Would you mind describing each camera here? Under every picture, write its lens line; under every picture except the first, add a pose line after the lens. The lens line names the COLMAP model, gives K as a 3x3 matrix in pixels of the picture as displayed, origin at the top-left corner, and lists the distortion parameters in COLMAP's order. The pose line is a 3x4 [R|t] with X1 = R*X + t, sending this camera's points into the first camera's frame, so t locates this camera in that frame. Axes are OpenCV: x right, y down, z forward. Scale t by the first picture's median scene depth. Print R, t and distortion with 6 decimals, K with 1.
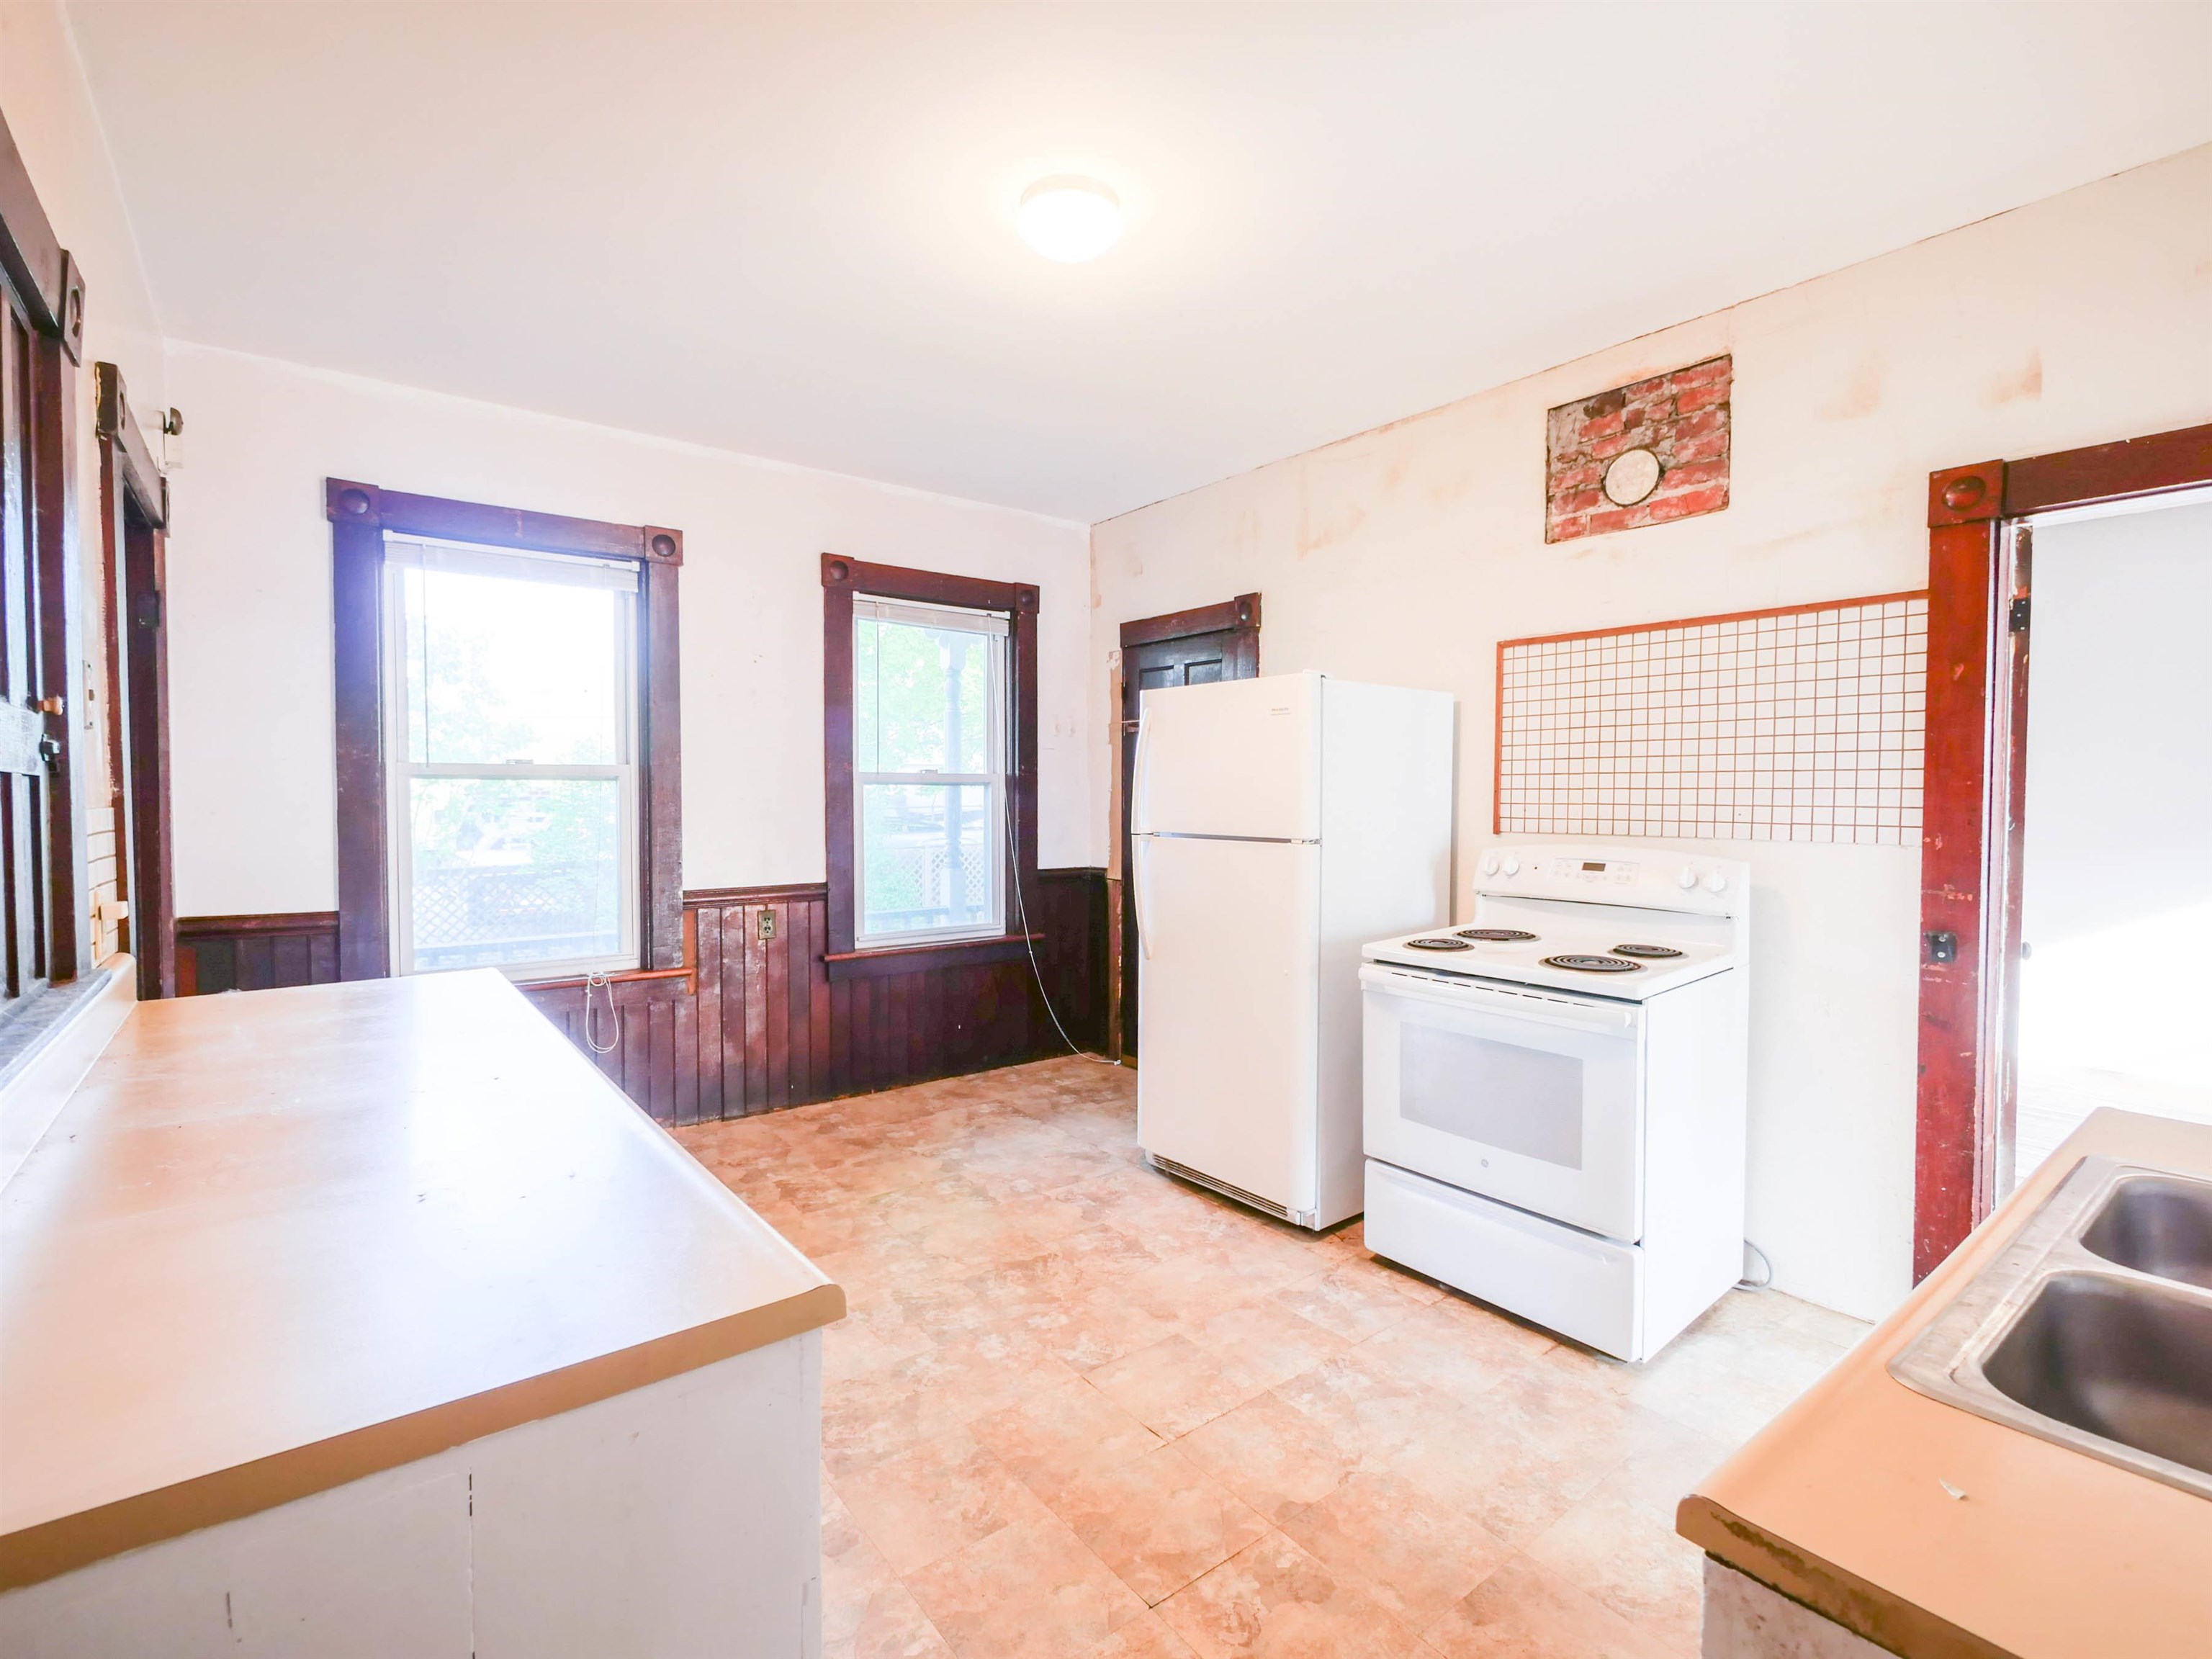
lens RADIAL K [[992.7, 0, 1098.0], [0, 992.7, 831.7], [0, 0, 1]] dist [-0.004913, -0.000172]
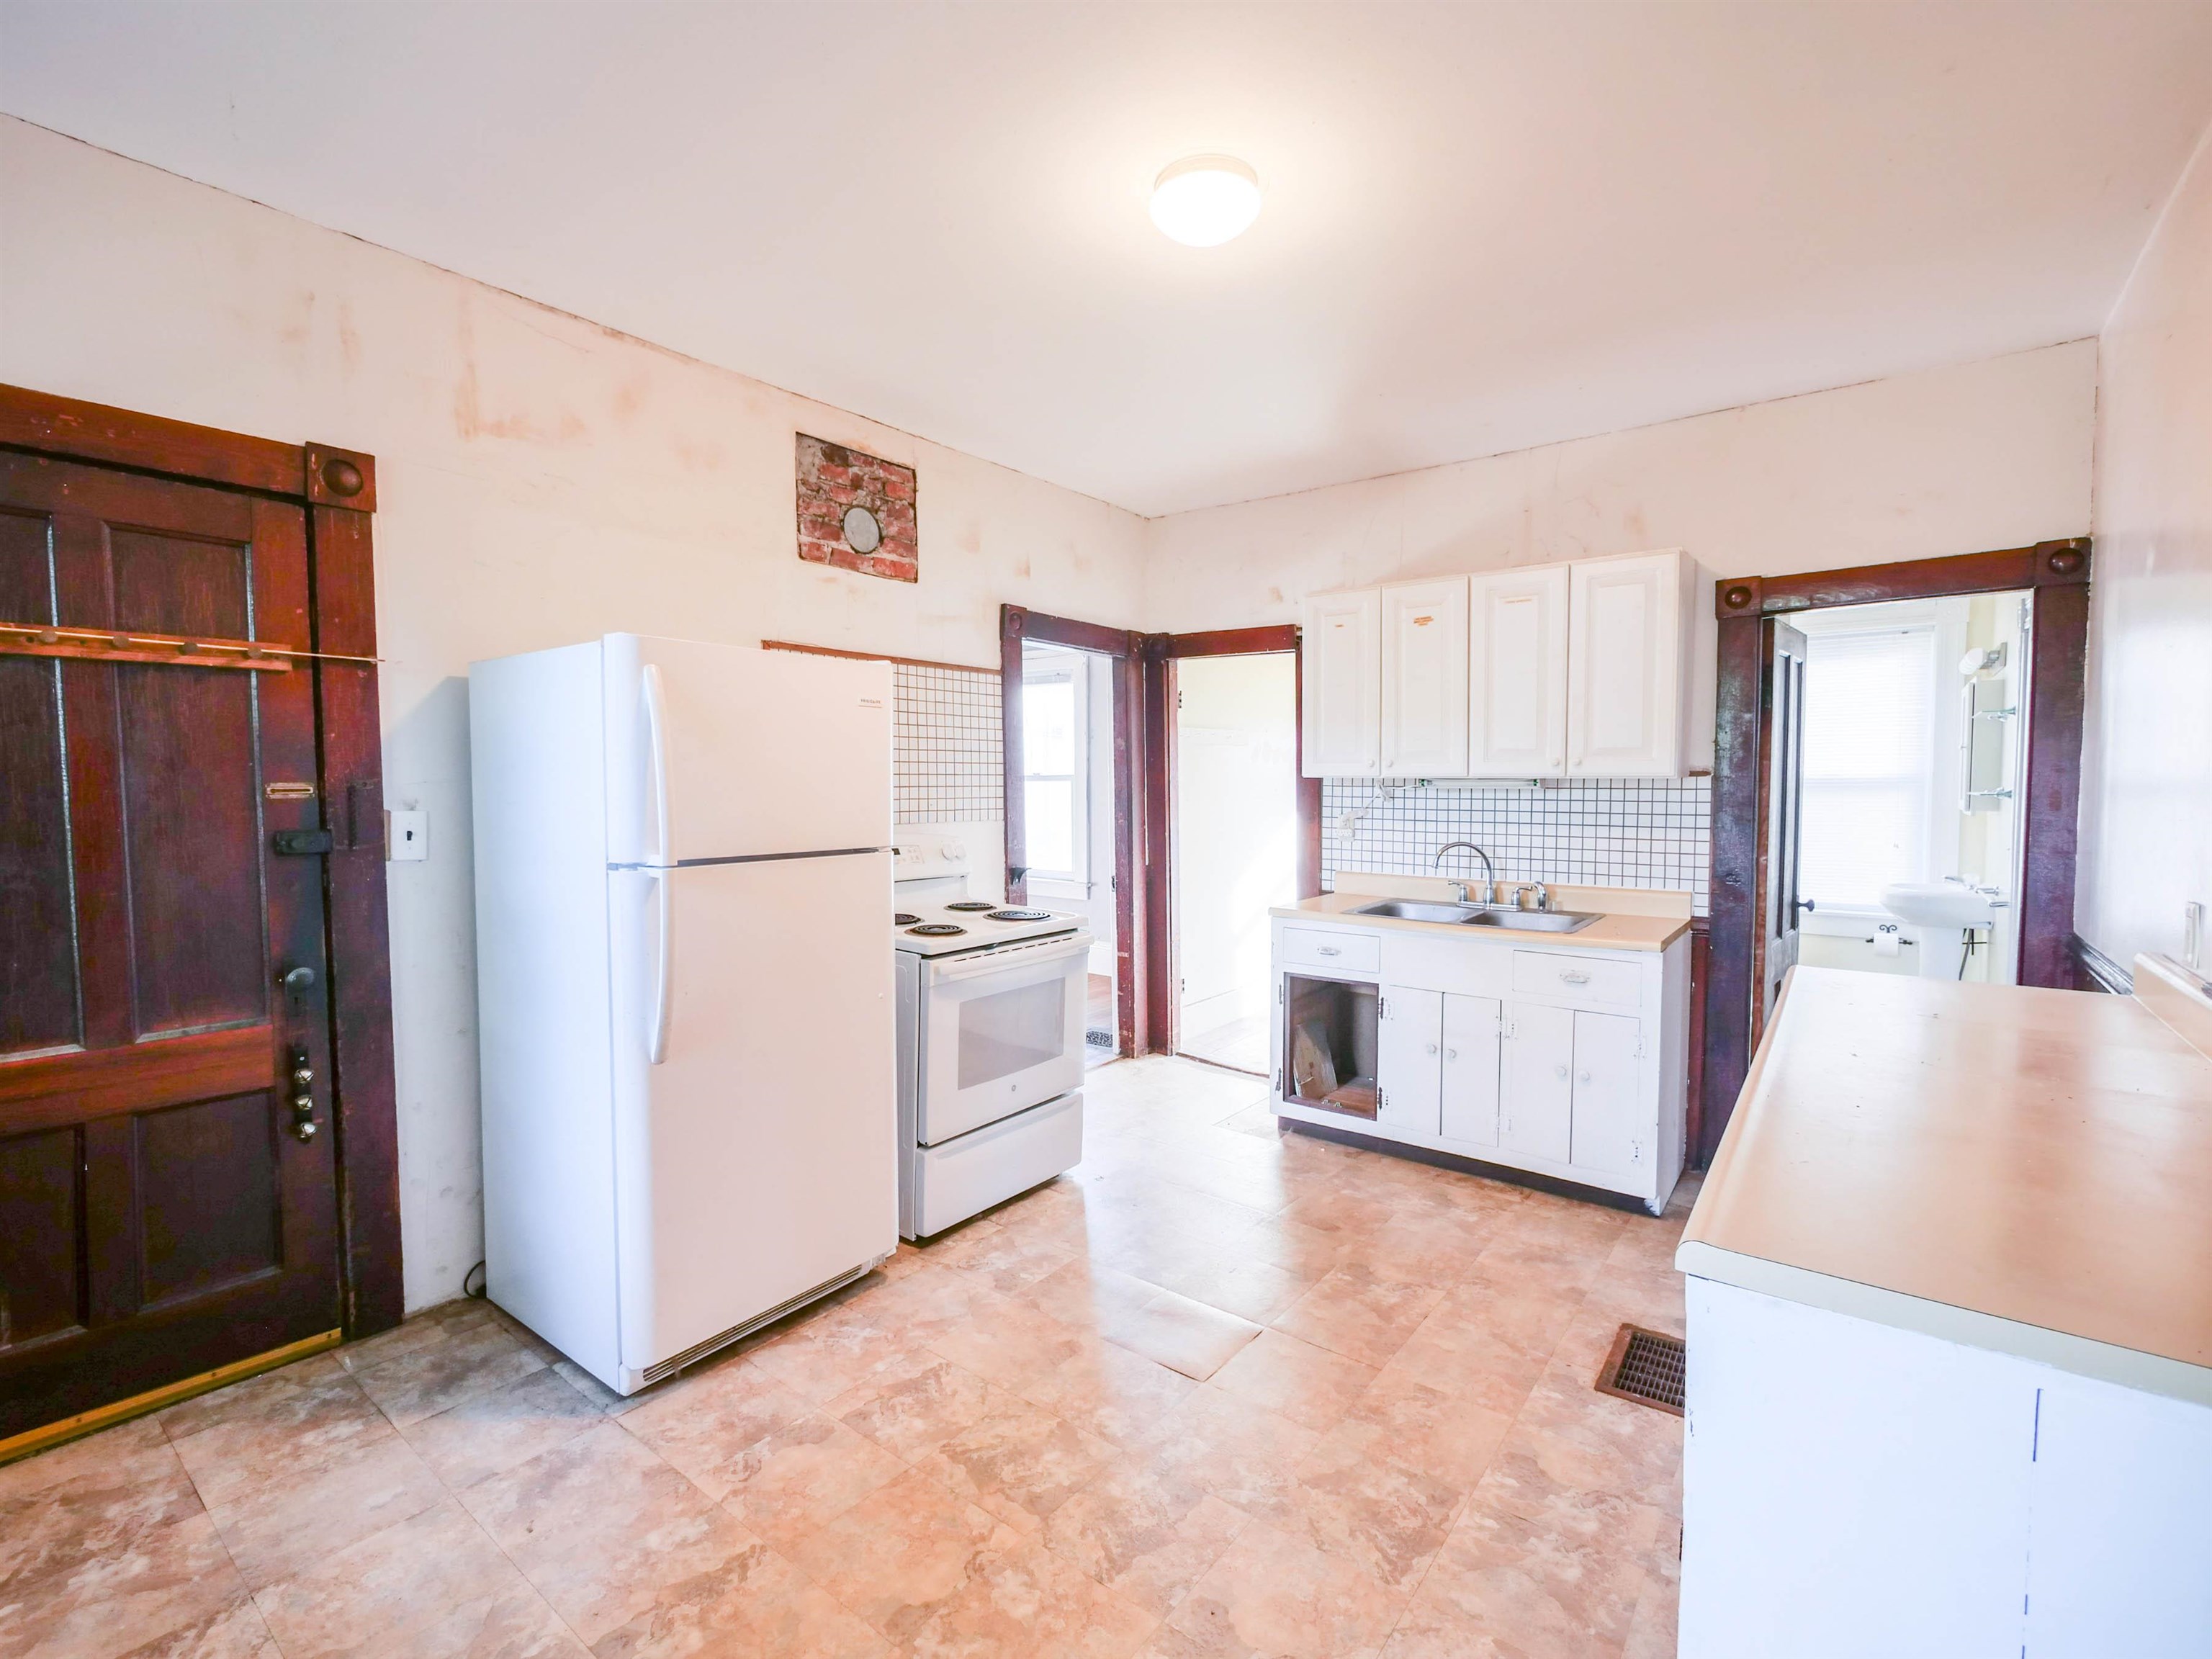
lens RADIAL K [[992.7, 0, 1098.0], [0, 992.7, 831.7], [0, 0, 1]] dist [-0.004913, -0.000172]
pose [[-0.233699, -0.054862, 0.970760, -0.746056], [0.036224, 0.997222, 0.065078, -0.059736], [-0.971634, 0.050373, -0.231063, 1.043759]]
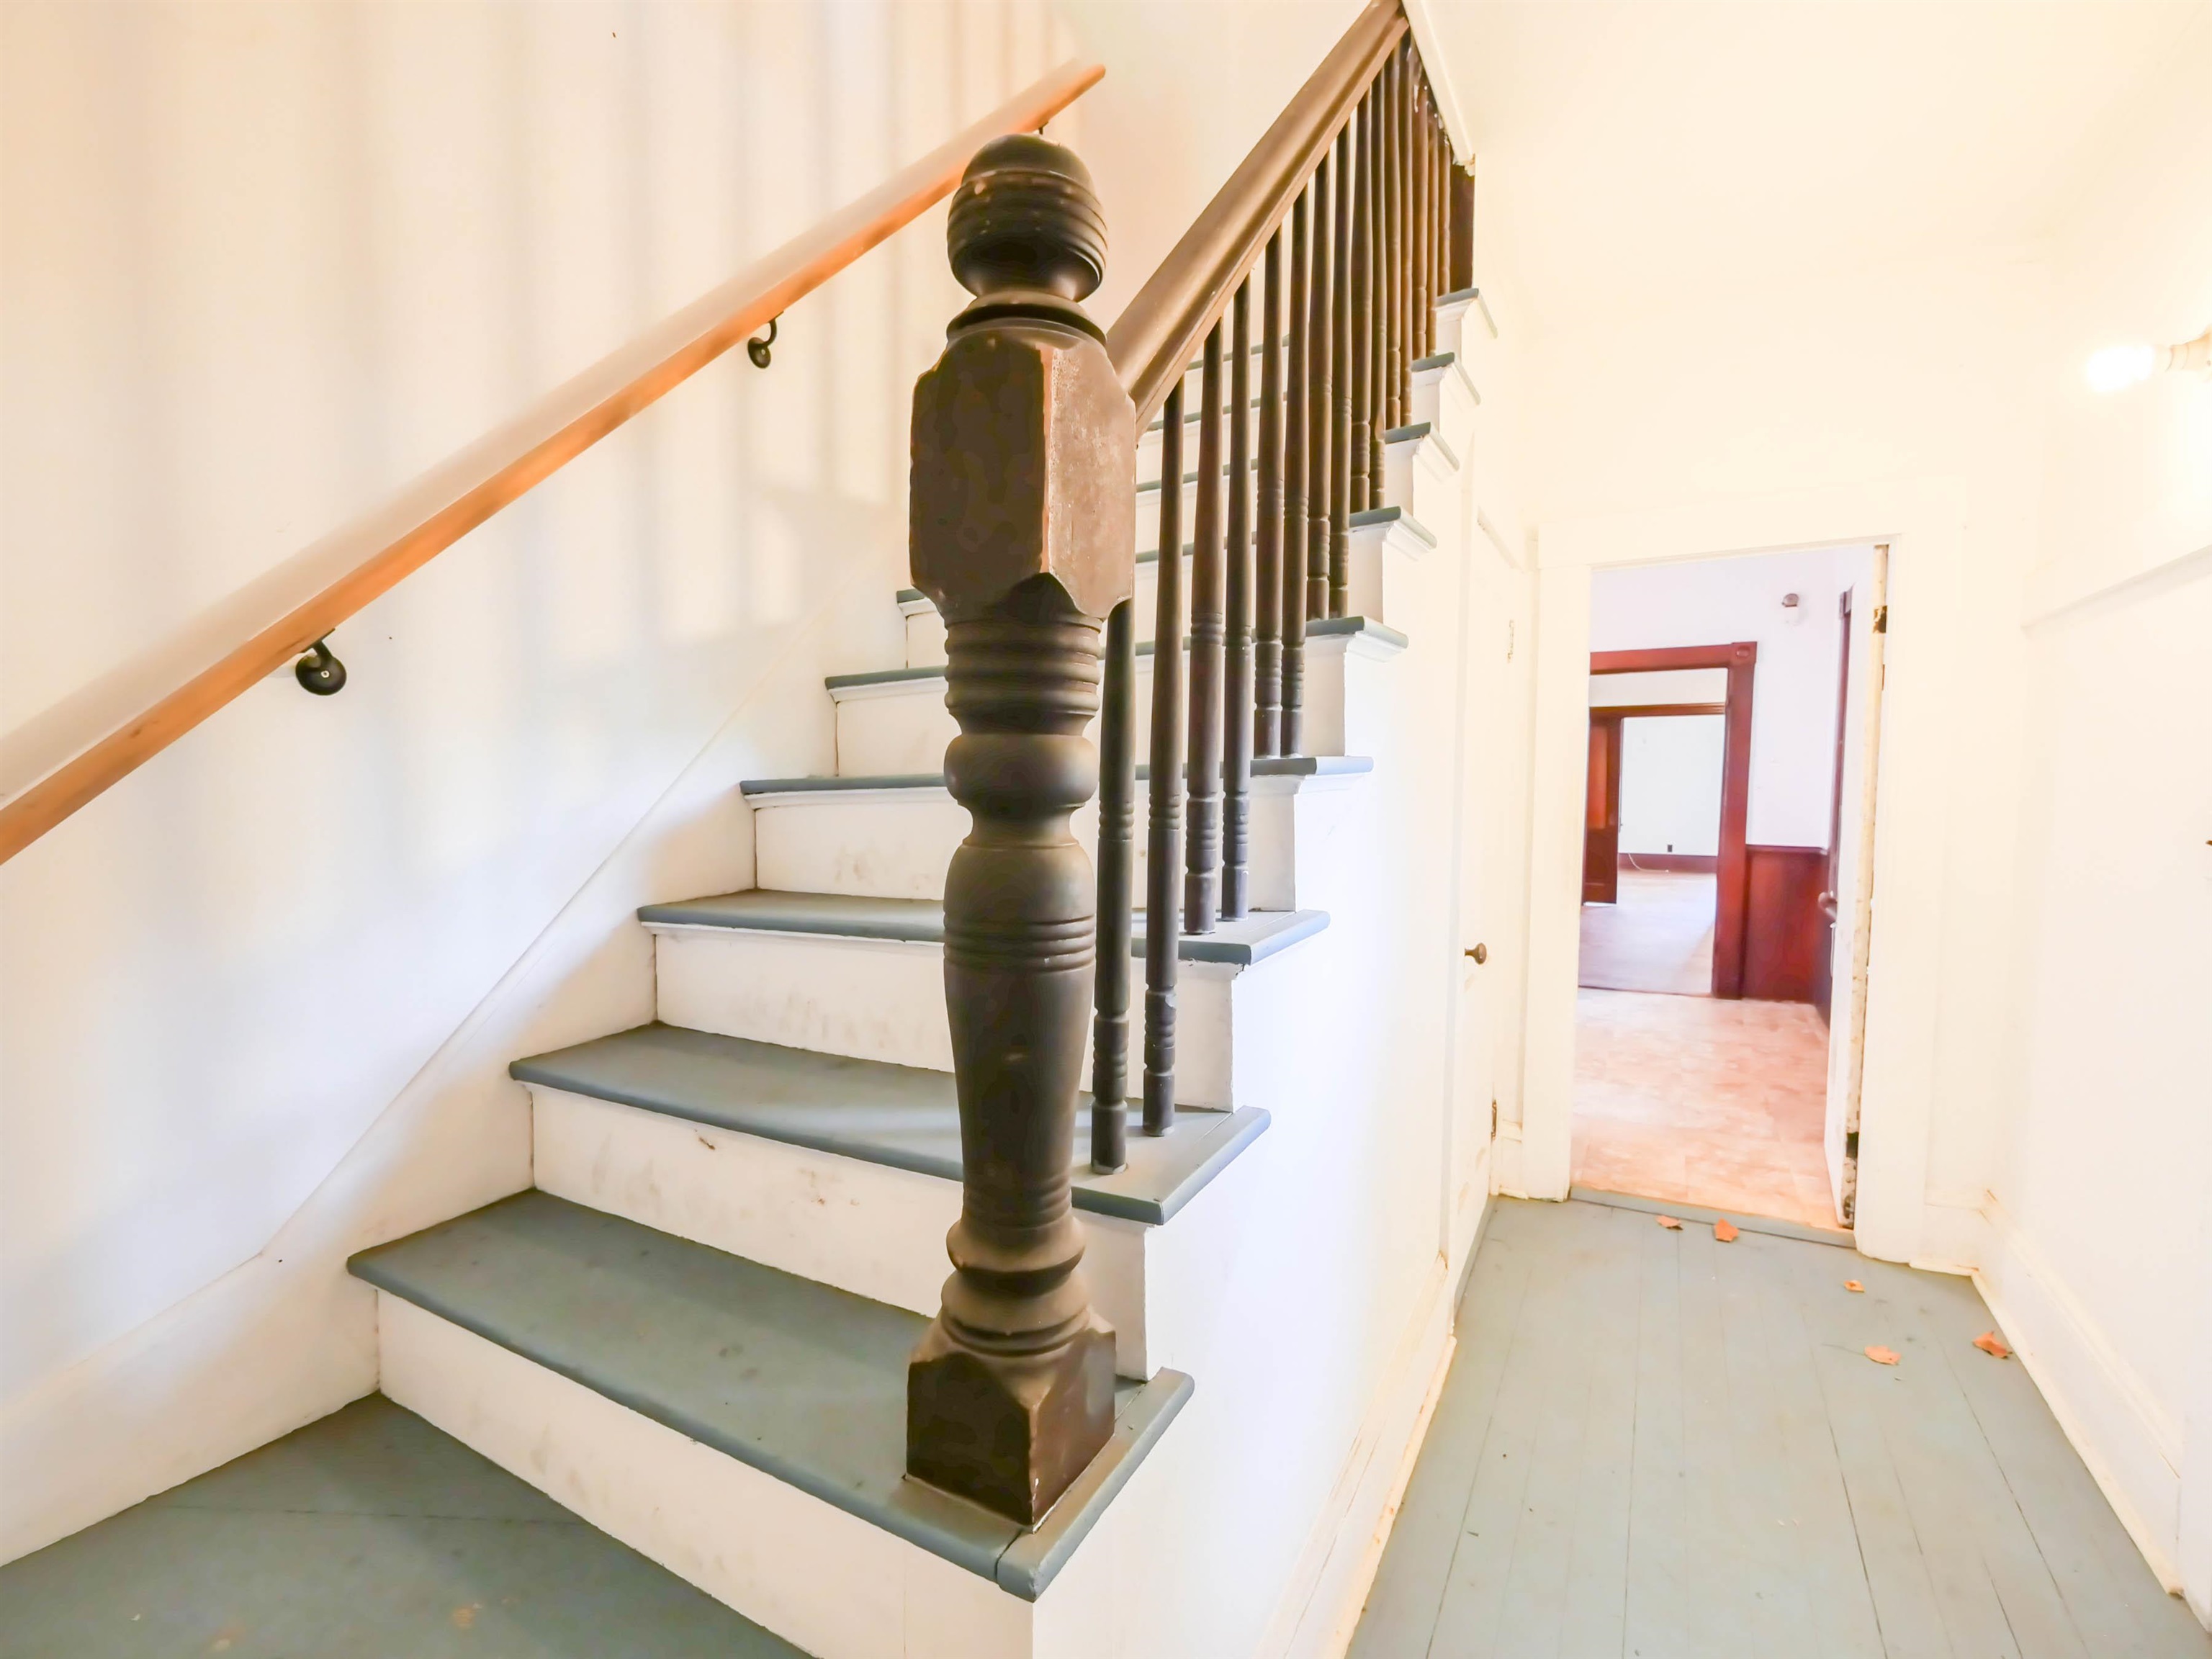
lens RADIAL K [[992.7, 0, 1098.0], [0, 992.7, 831.7], [0, 0, 1]] dist [-0.004913, -0.000172]
pose [[-0.930426, 0.017507, -0.366062, 1.130941], [-0.011639, 0.996943, 0.077262, -0.081626], [0.366296, 0.076147, -0.927377, 2.338135]]
